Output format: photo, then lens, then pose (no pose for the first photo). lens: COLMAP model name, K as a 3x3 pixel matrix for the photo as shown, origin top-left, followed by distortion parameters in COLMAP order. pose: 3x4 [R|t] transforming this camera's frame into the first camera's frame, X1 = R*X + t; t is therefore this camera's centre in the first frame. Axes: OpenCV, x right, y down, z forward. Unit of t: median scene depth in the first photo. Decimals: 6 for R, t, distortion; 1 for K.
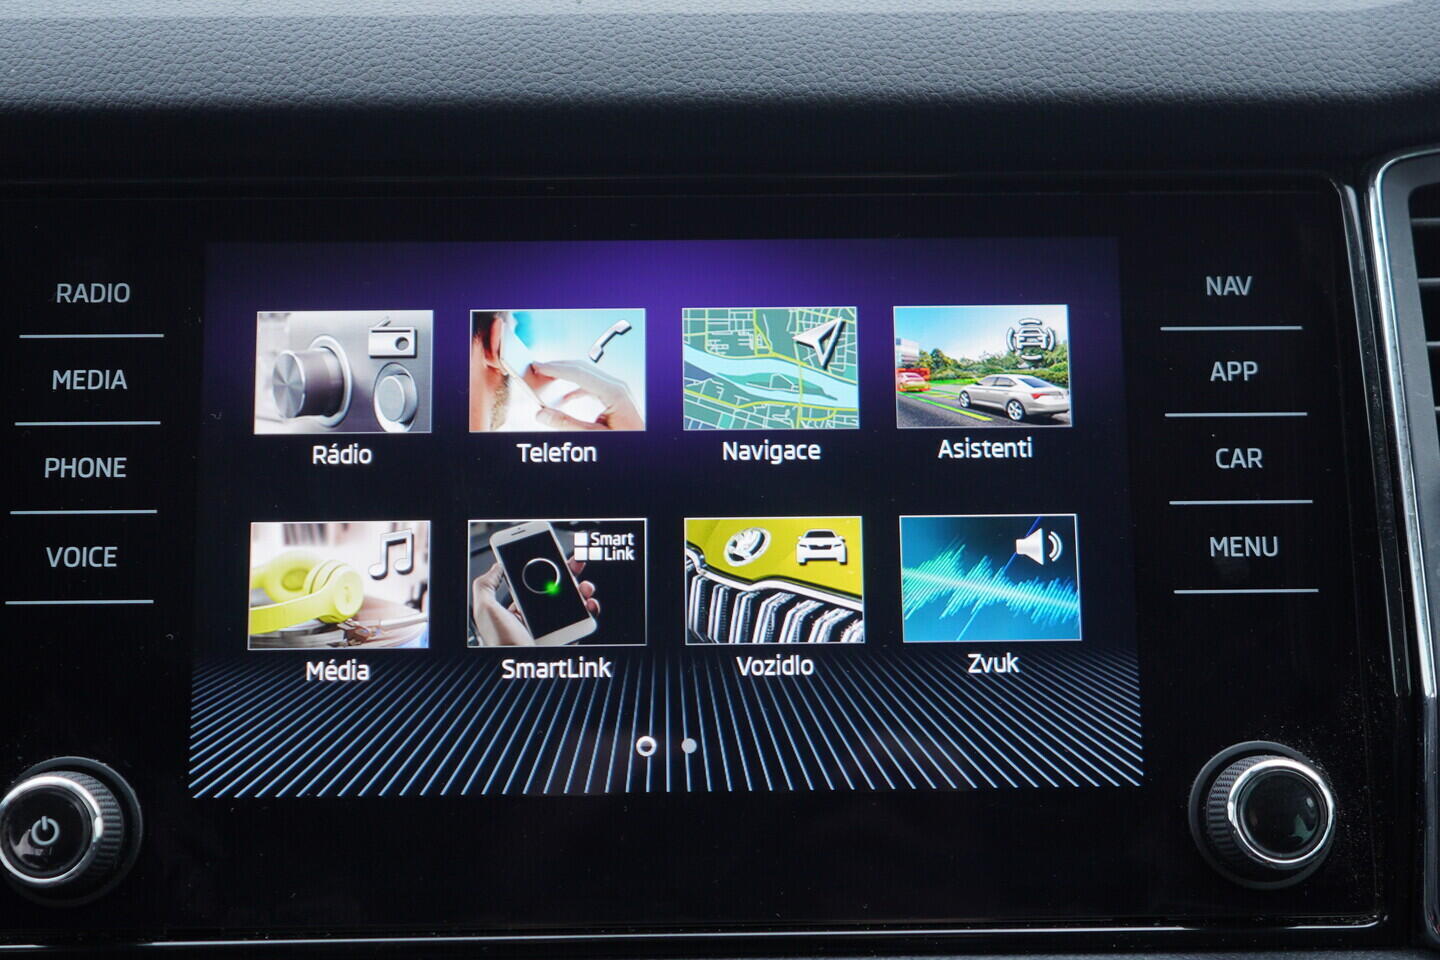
lens RADIAL K [[2024.8, 0, 720.0], [0, 2024.8, 480.0], [0, 0, 1]] dist [-0.005624, 0.028649]
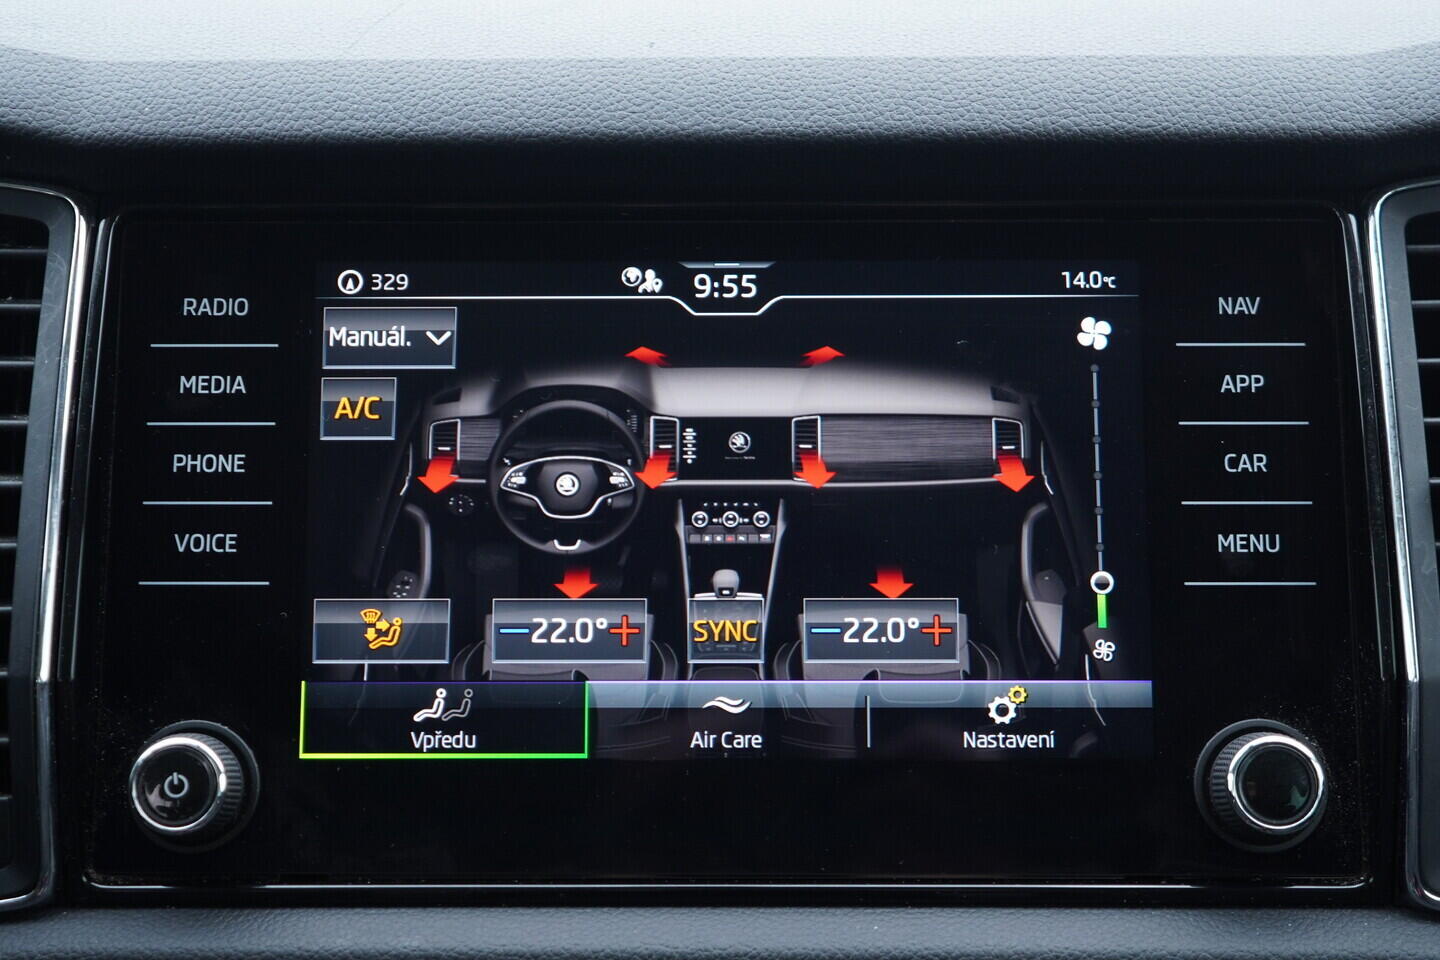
lens RADIAL K [[2024.8, 0, 720.0], [0, 2024.8, 480.0], [0, 0, 1]] dist [-0.005624, 0.028649]
pose [[0.999469, 0.008371, -0.031505, 0.005075], [-0.007896, 0.999854, 0.015153, -0.016141], [0.031627, -0.014896, 0.999389, -0.113082]]
